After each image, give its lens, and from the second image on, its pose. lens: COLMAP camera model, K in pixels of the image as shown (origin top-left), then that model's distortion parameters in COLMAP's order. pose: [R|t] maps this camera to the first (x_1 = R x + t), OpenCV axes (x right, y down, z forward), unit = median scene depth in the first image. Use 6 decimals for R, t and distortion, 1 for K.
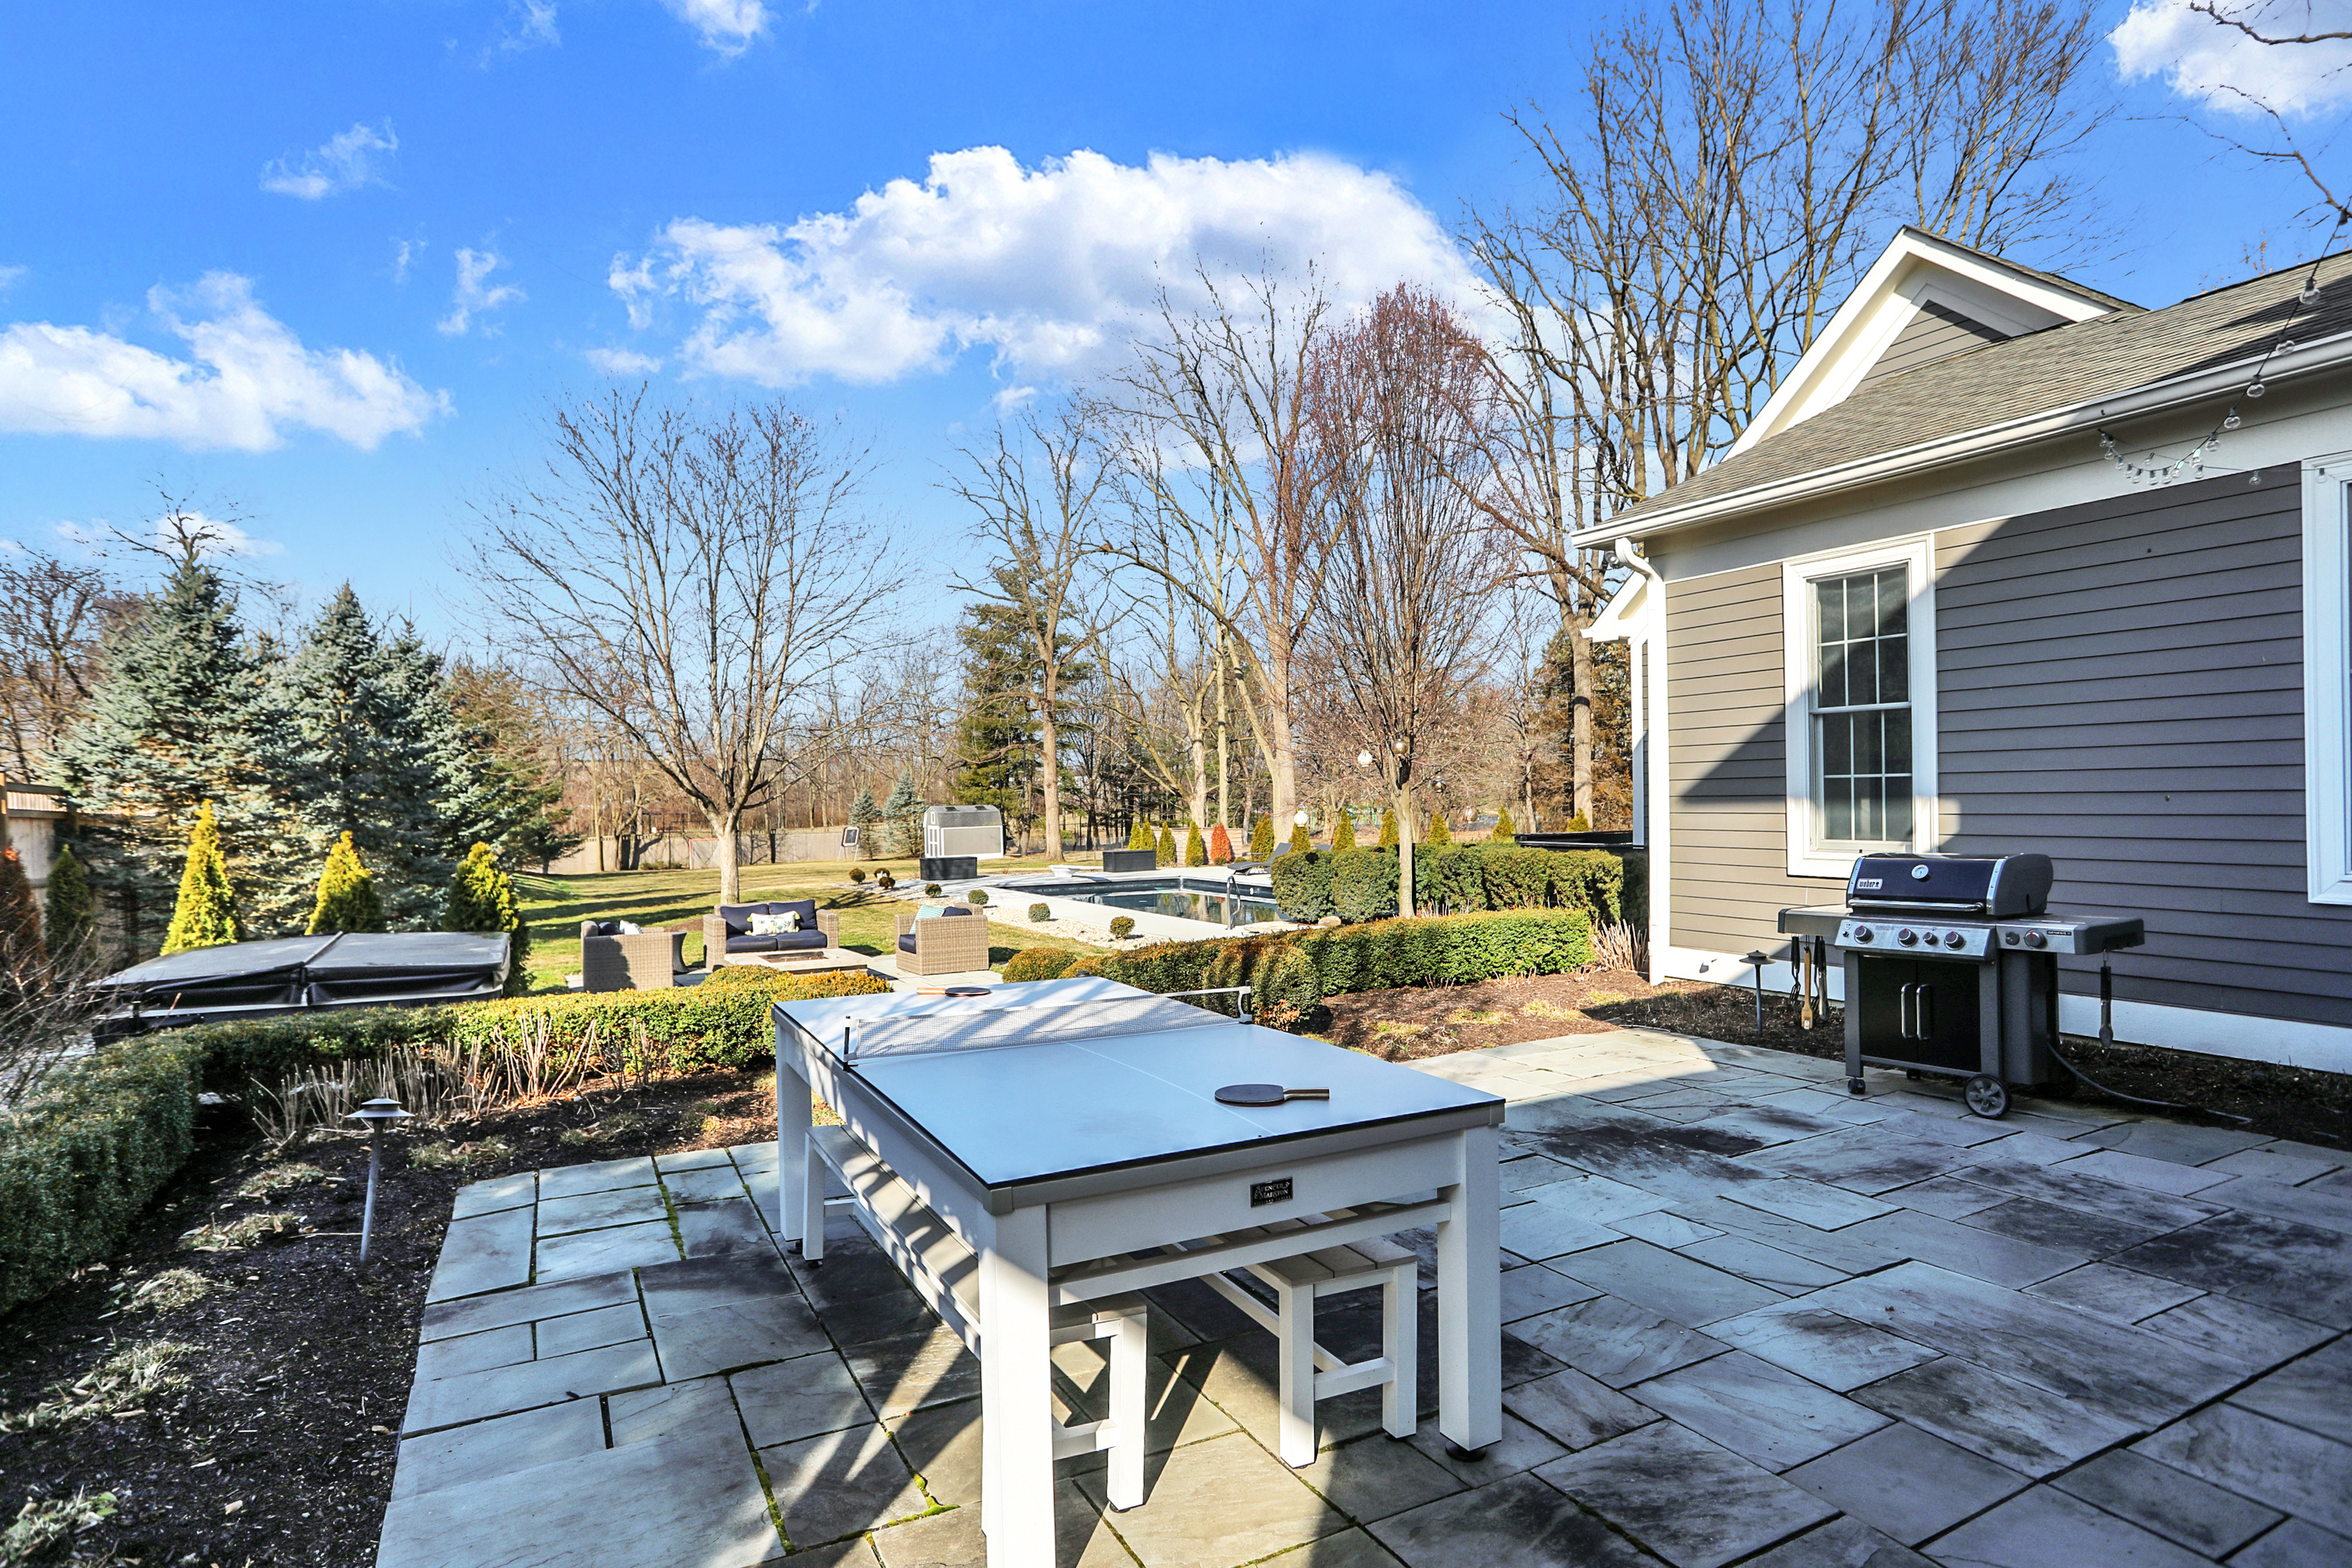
lens RADIAL K [[1106.9, 0, 1174.9], [0, 1106.9, 823.3], [0, 0, 1]] dist [-0.028024, 0.000365]
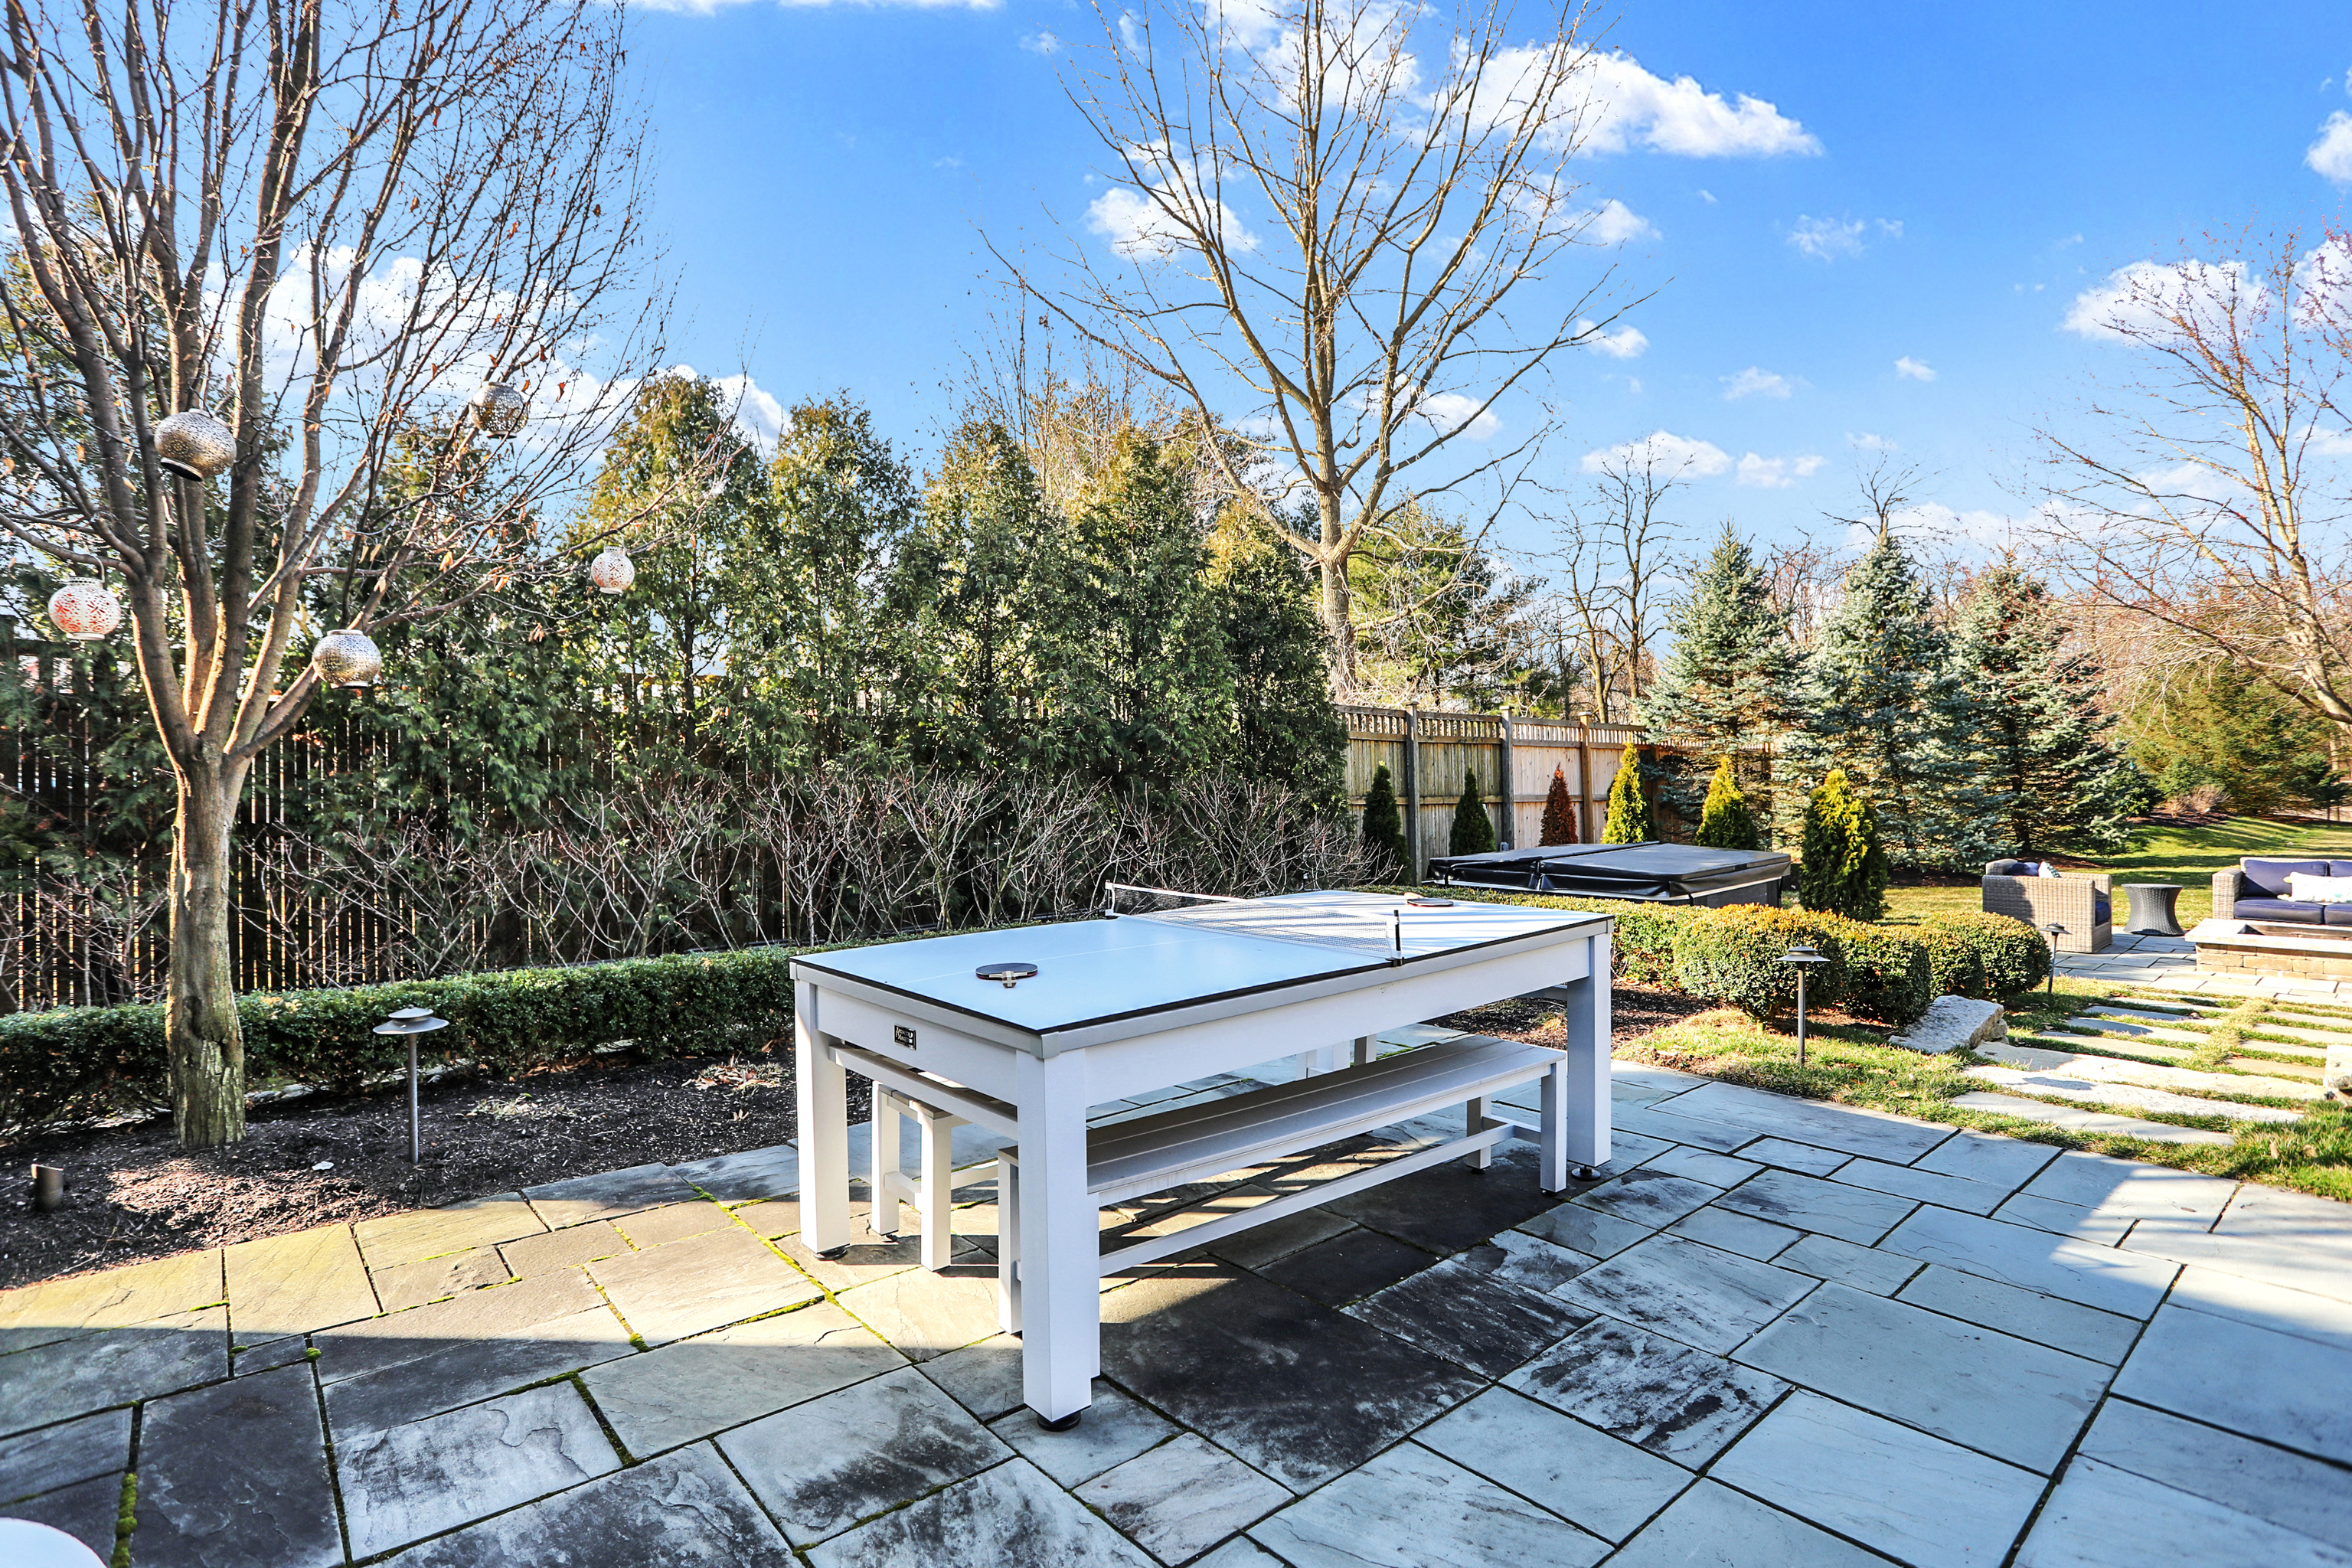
lens RADIAL K [[1157.7, 0, 1286.1], [0, 1157.7, 789.1], [0, 0, 1]] dist [-0.039382, 0.000157]
pose [[0.314450, 0.028027, -0.948860, 0.184945], [-0.001766, 0.999580, 0.028939, 0.004341], [0.949273, -0.007424, 0.314367, 0.136696]]
